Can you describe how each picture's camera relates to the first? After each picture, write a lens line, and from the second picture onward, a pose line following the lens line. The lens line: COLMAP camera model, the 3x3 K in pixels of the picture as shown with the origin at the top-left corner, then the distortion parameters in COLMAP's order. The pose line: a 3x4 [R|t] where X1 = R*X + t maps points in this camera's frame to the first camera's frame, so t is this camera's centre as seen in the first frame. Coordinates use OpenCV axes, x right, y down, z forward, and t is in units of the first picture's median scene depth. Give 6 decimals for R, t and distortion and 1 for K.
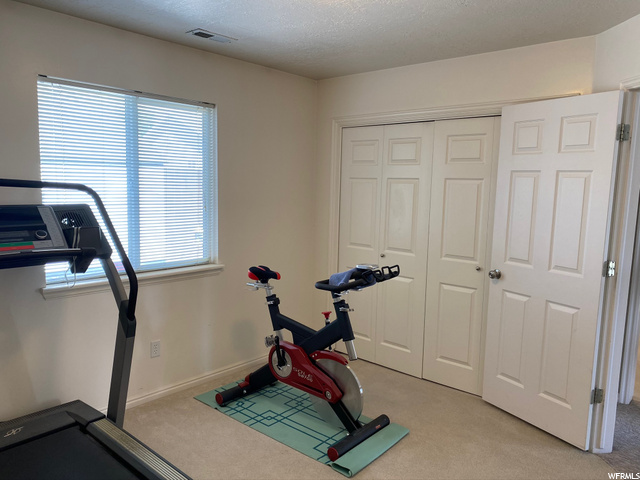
lens RADIAL K [[492.1, 0, 320.0], [0, 492.1, 240.0], [0, 0, 1]] dist [0.065137, 0.000147]
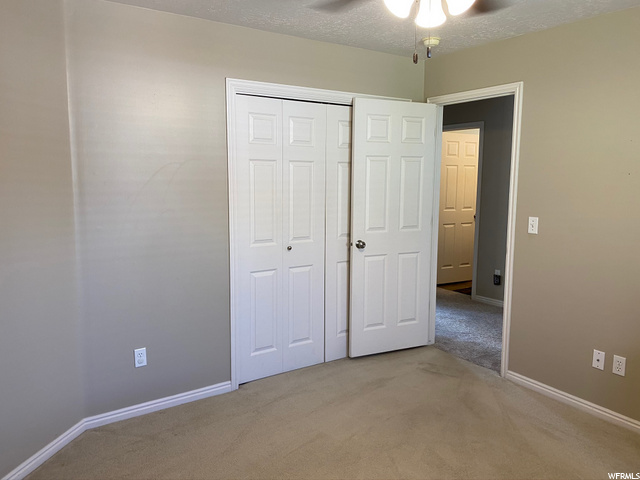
lens RADIAL K [[492.1, 0, 320.0], [0, 492.1, 240.0], [0, 0, 1]] dist [0.065137, 0.000147]
pose [[0.263966, -0.148271, 0.953068, -0.642988], [0.116963, 0.985743, 0.120960, -0.076467], [-0.957414, 0.079544, 0.277544, 0.658085]]
